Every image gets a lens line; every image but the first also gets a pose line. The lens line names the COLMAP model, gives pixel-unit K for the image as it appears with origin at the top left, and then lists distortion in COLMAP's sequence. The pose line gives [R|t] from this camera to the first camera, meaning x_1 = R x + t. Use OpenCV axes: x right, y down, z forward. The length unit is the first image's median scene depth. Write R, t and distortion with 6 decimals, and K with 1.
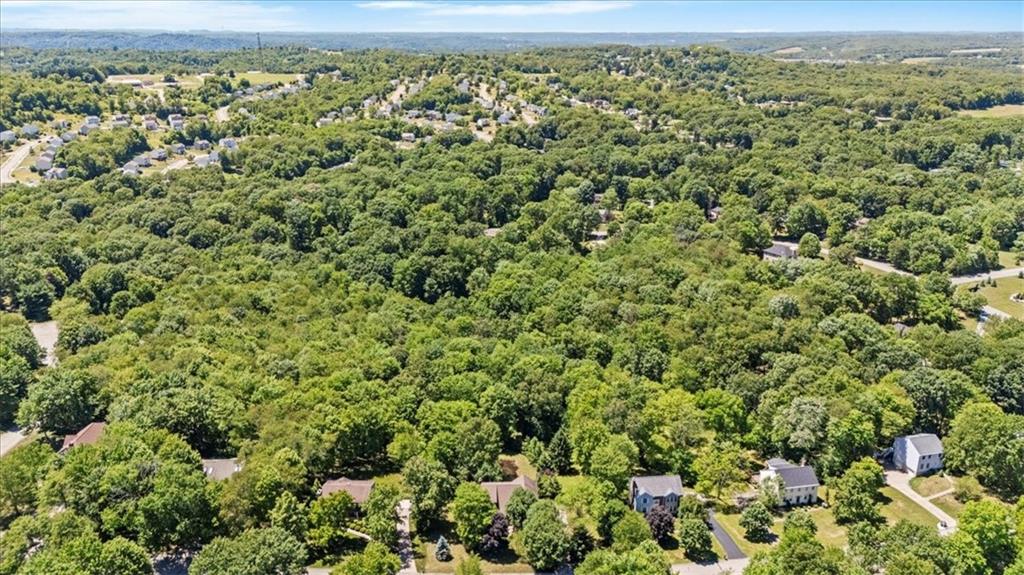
lens RADIAL K [[724.3, 0, 512.0], [0, 724.3, 287.5], [0, 0, 1]] dist [0.088455, -0.099175]
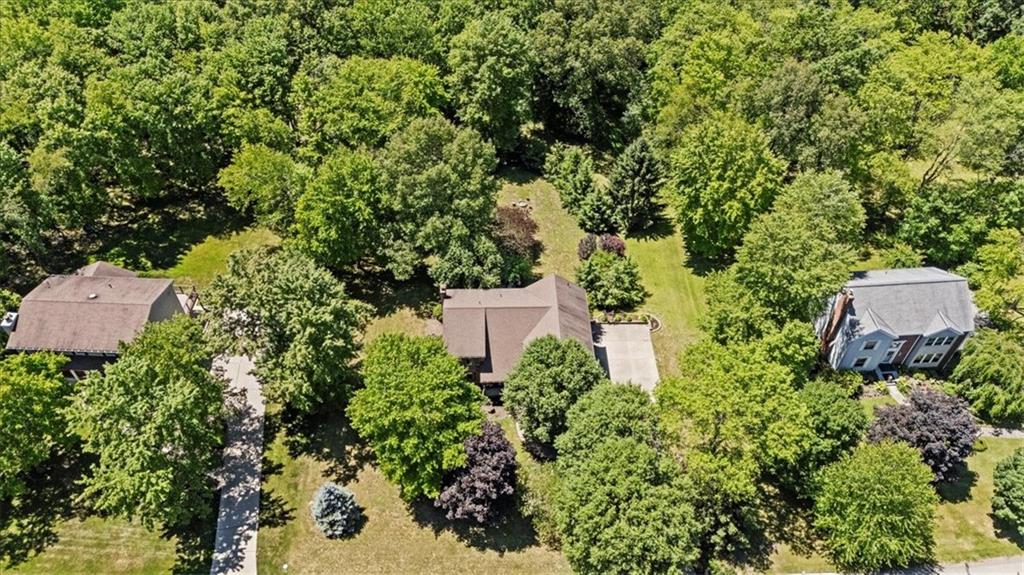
lens RADIAL K [[724.3, 0, 512.0], [0, 724.3, 287.5], [0, 0, 1]] dist [0.088455, -0.099175]
pose [[0.999933, 0.011535, 0.000358, -0.006304], [-0.010219, 0.870593, 0.491899, 0.067077], [0.005362, -0.491869, 0.870652, 0.595074]]
